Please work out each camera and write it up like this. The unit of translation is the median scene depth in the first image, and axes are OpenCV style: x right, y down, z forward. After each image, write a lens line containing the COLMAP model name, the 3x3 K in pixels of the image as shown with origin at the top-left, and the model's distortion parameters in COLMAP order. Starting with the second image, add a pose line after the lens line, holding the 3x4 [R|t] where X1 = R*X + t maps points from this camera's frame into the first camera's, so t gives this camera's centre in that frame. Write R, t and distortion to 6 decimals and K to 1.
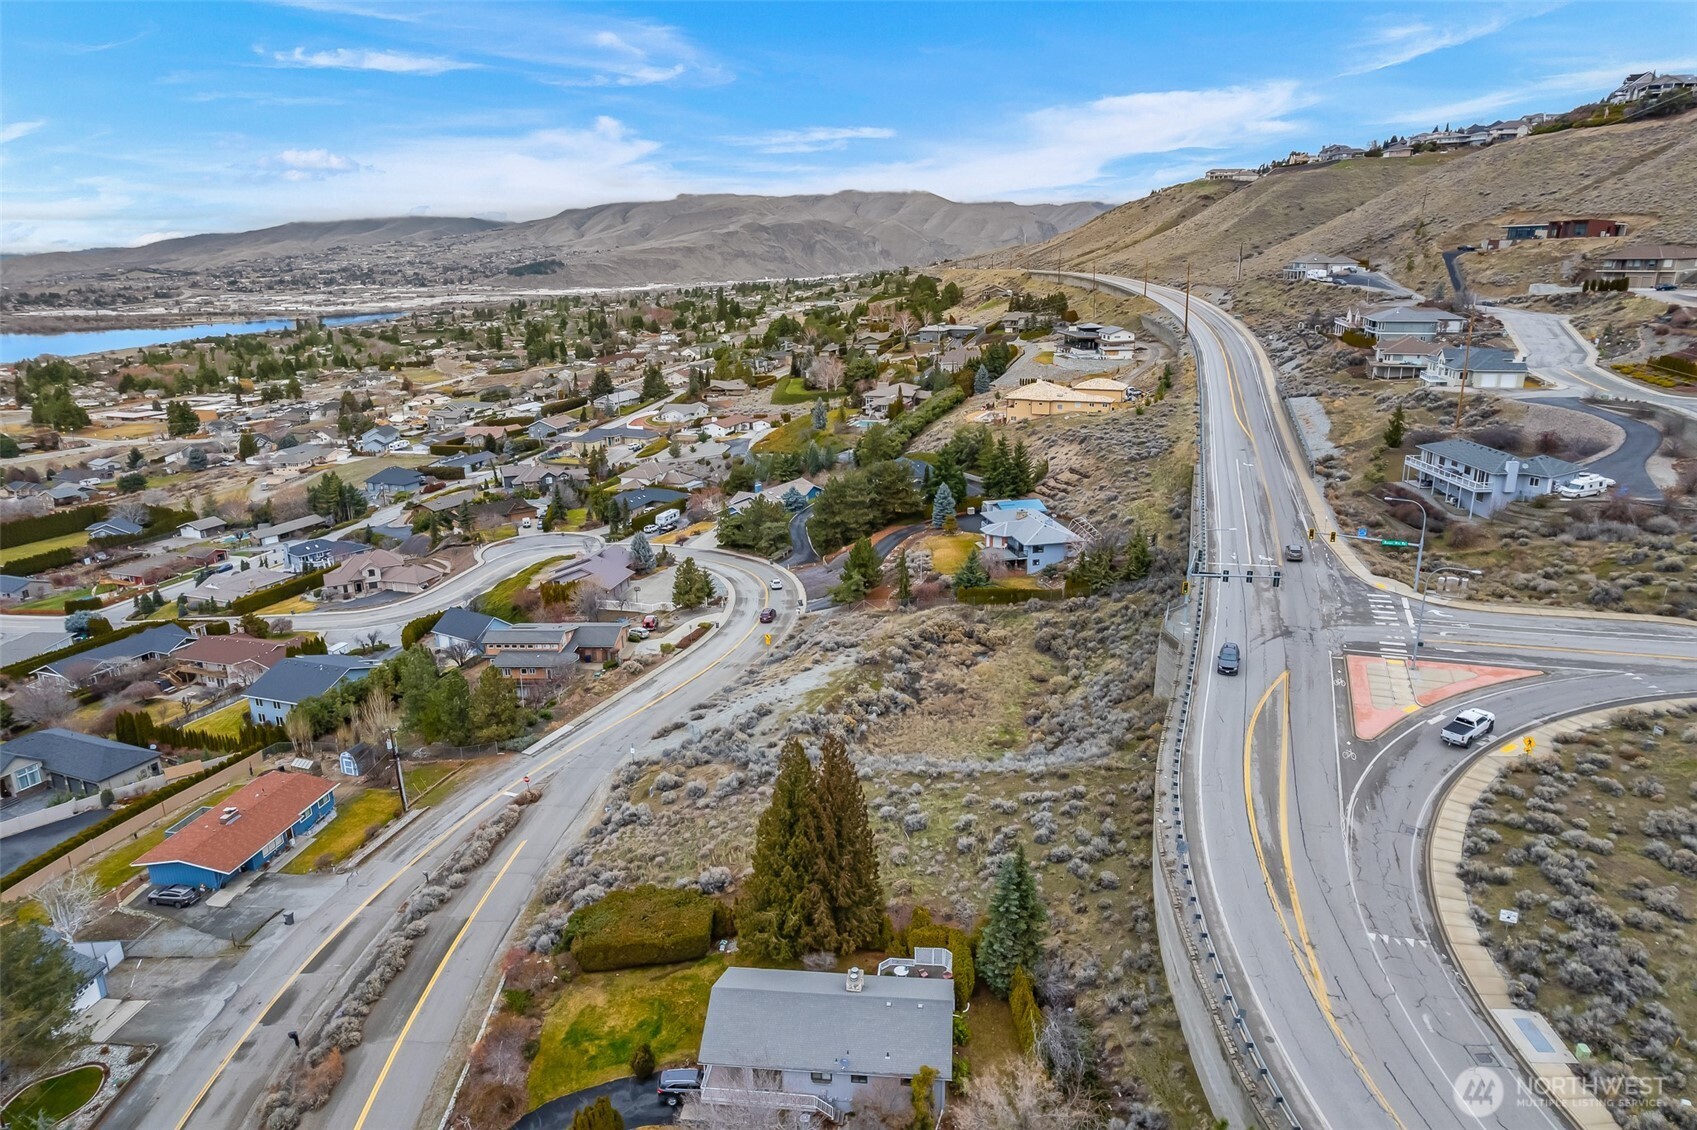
lens RADIAL K [[1079.8, 0, 848.5], [0, 1079.8, 565.0], [0, 0, 1]] dist [-0.071086, 0.077941]
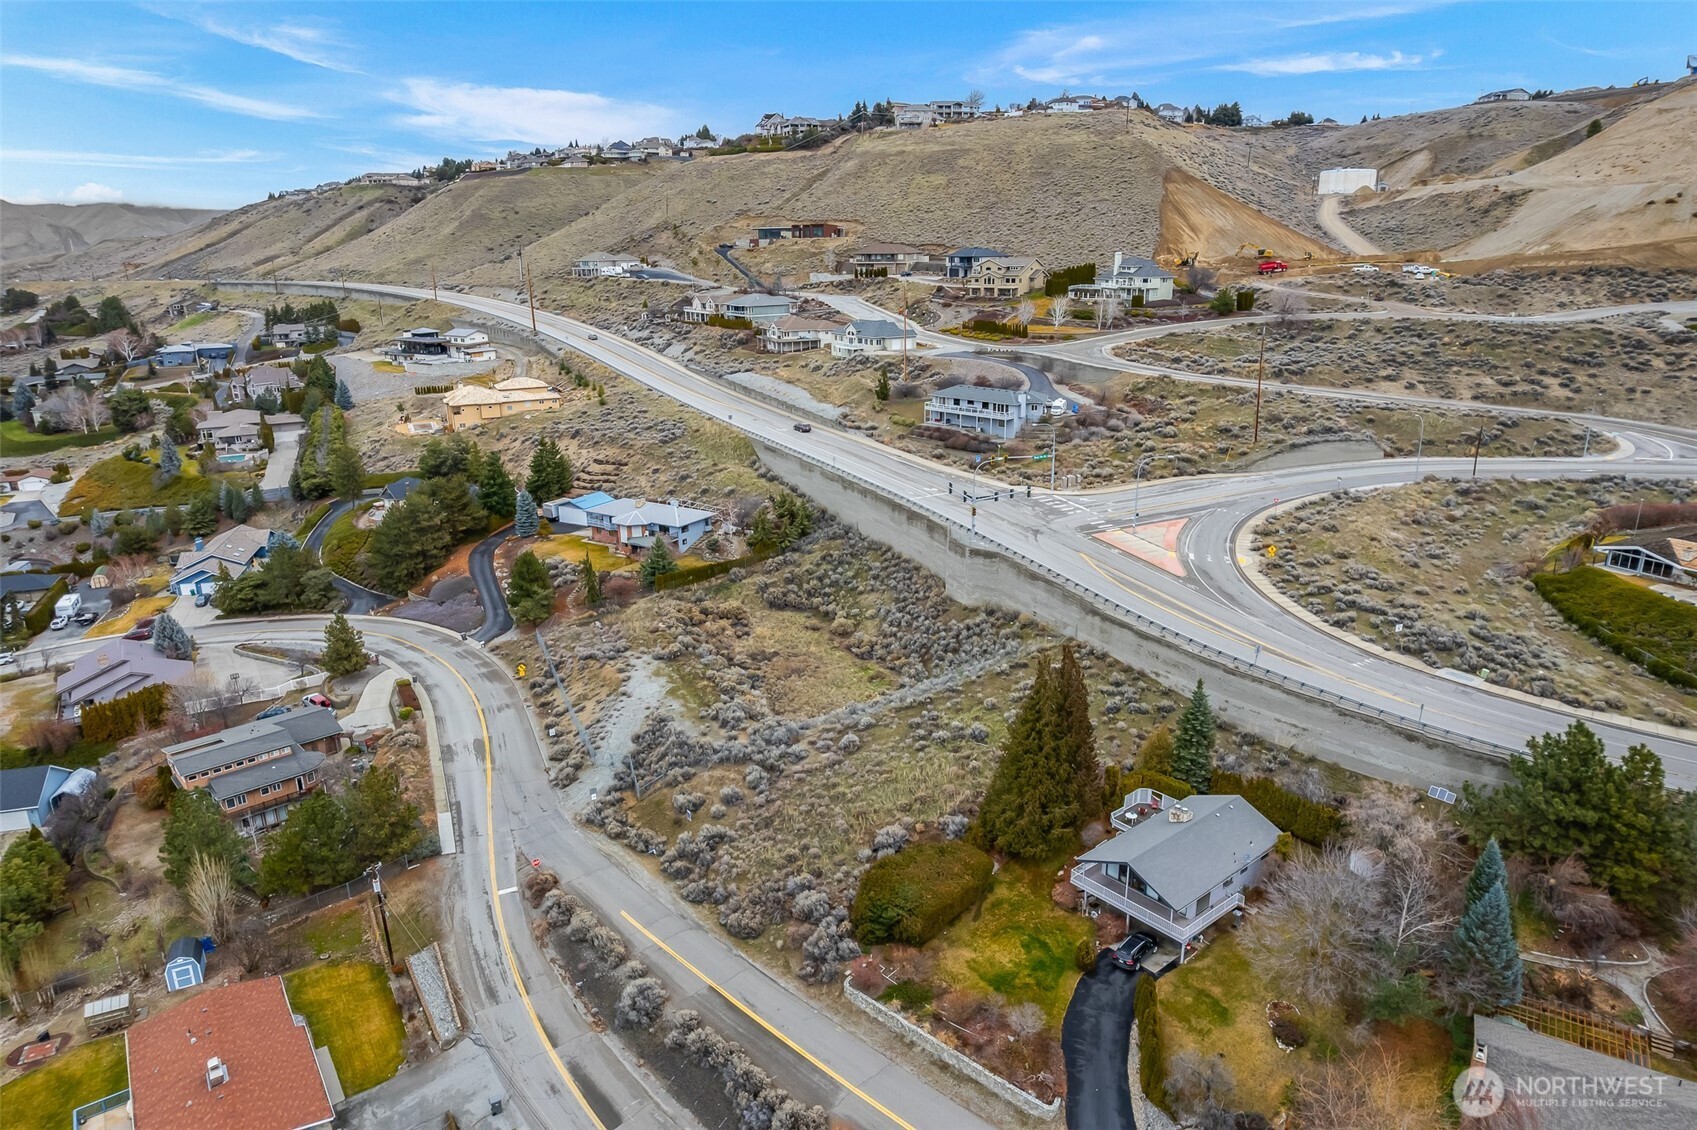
lens RADIAL K [[1079.8, 0, 848.5], [0, 1079.8, 565.0], [0, 0, 1]] dist [-0.071086, 0.077941]
pose [[0.705131, -0.199075, 0.680558, -0.269087], [0.203495, 0.976221, 0.074718, -0.016427], [-0.679249, 0.085804, 0.728874, 0.084488]]
